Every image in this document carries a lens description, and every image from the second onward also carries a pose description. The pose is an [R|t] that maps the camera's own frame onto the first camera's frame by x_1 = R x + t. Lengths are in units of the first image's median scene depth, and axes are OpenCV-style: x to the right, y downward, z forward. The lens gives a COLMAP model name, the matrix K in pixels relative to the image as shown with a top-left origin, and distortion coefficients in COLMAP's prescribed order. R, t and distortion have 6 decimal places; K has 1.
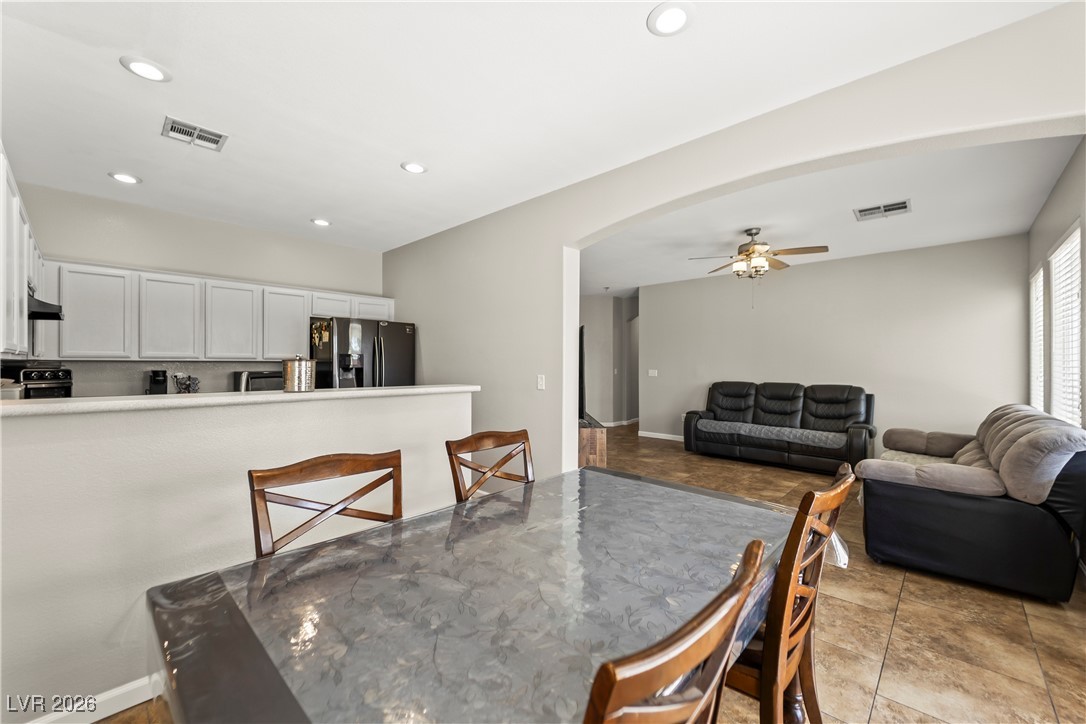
lens RADIAL K [[431.2, 0, 540.5], [0, 431.2, 359.3], [0, 0, 1]] dist [0.006614, -0.001604]
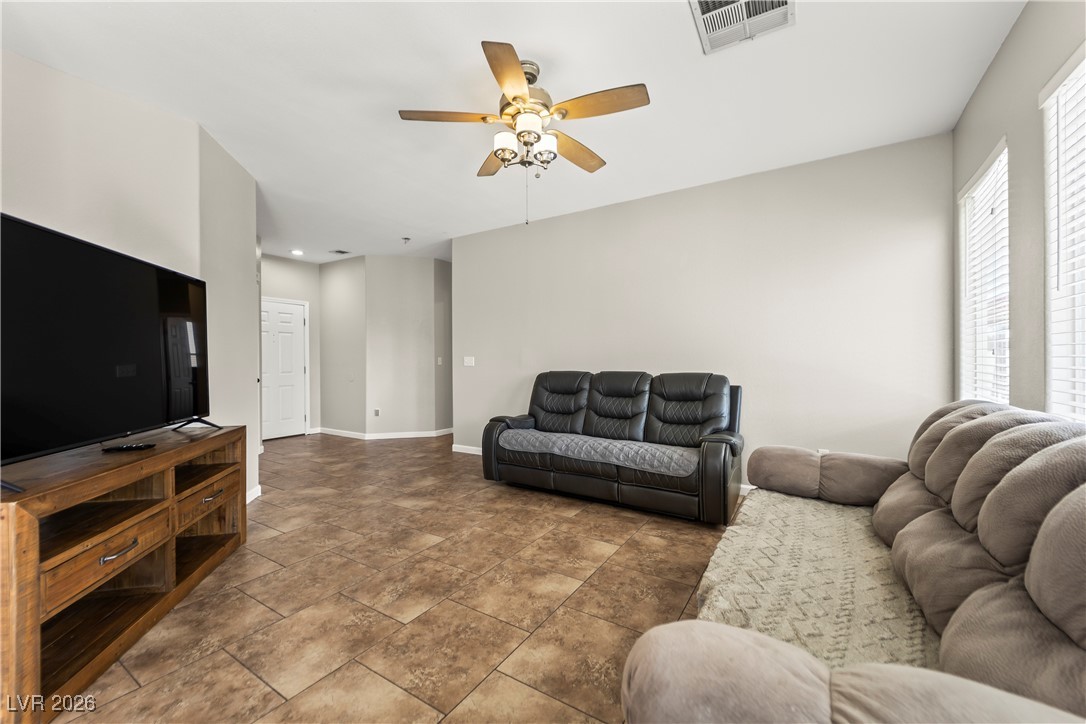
lens RADIAL K [[431.2, 0, 546.1], [0, 431.2, 359.0], [0, 0, 1]] dist [0.006614, -0.001604]
pose [[0.978612, -0.005702, 0.205635, 0.343284], [0.004616, 0.999973, 0.005762, 0.034717], [-0.205663, -0.004689, 0.978612, 0.414737]]
